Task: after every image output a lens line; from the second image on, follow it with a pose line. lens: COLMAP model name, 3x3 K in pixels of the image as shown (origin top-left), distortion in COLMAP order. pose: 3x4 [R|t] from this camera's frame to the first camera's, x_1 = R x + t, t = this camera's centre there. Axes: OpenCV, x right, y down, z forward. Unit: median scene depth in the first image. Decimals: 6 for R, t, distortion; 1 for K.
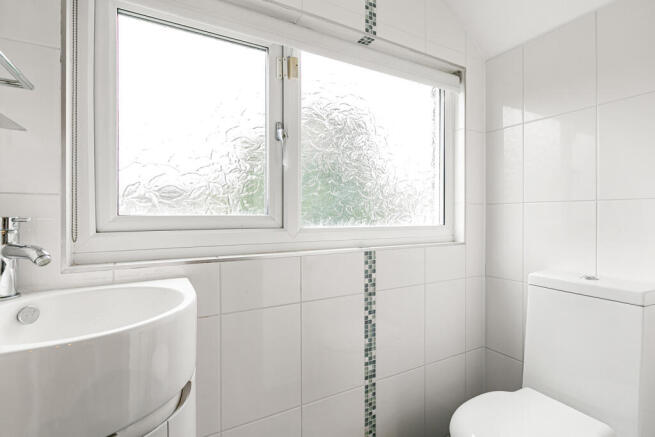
lens RADIAL K [[313.0, 0, 328.1], [0, 313.0, 218.9], [0, 0, 1]] dist [-0.004336, -0.001226]
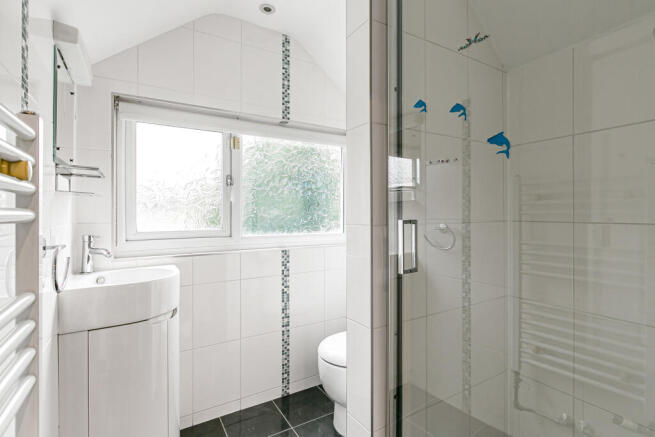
lens RADIAL K [[313.0, 0, 326.7], [0, 313.0, 214.6], [0, 0, 1]] dist [-0.004336, -0.001226]
pose [[0.998946, -0.005510, 0.045568, 0.282751], [0.006266, 0.999845, -0.016452, -0.057444], [-0.045470, 0.016720, 0.998826, -0.686989]]
